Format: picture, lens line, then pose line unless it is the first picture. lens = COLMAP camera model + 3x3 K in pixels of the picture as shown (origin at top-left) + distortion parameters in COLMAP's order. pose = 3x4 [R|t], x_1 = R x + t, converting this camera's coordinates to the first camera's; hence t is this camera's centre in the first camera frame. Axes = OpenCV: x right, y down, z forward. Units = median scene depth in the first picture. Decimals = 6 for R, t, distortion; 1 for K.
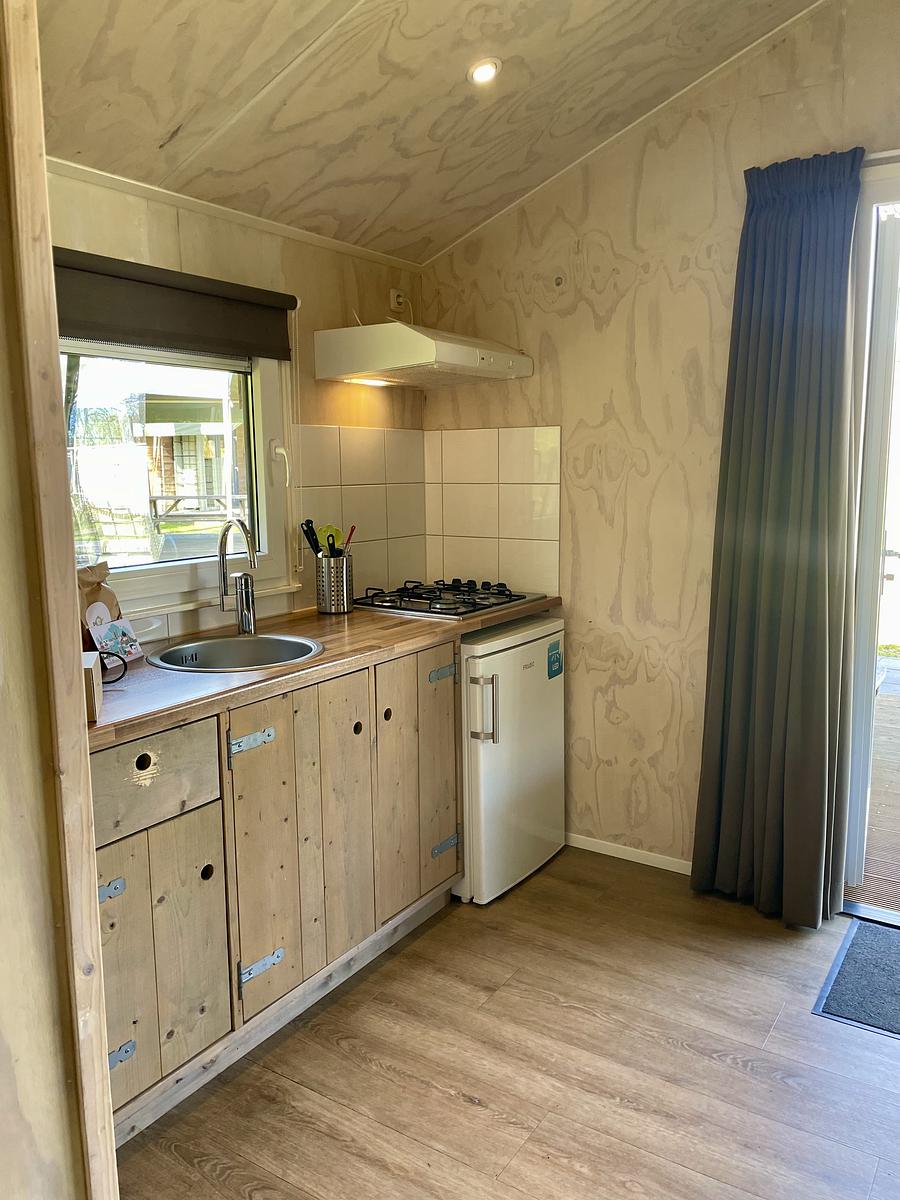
lens RADIAL K [[910.6, 0, 438.4], [0, 910.6, 599.2], [0, 0, 1]] dist [0.067474, -0.094343]
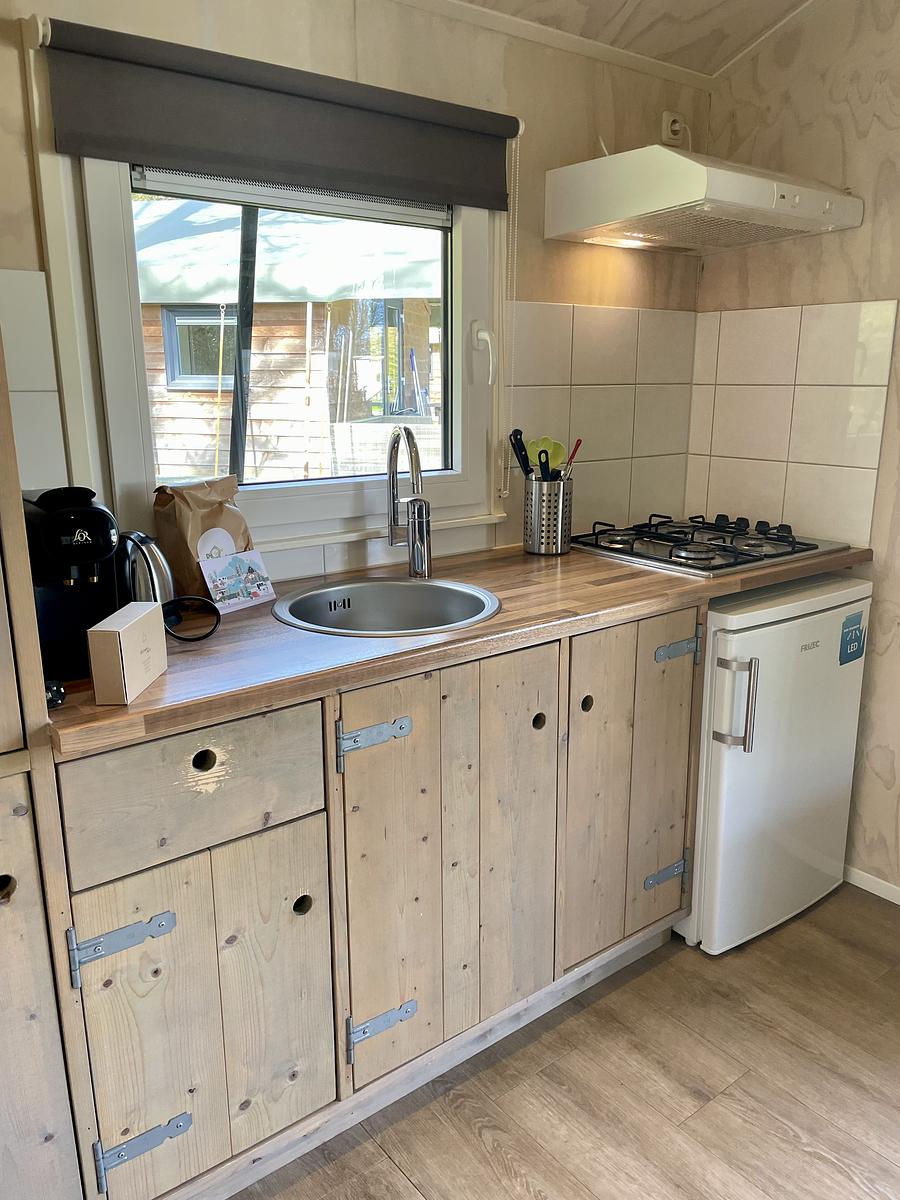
lens RADIAL K [[910.6, 0, 453.1], [0, 910.6, 609.7], [0, 0, 1]] dist [0.067474, -0.094343]
pose [[0.952425, 0.085093, -0.292652, 0.044059], [-0.054250, 0.992232, 0.111953, -0.021220], [0.299905, -0.090750, 0.949643, 0.257134]]
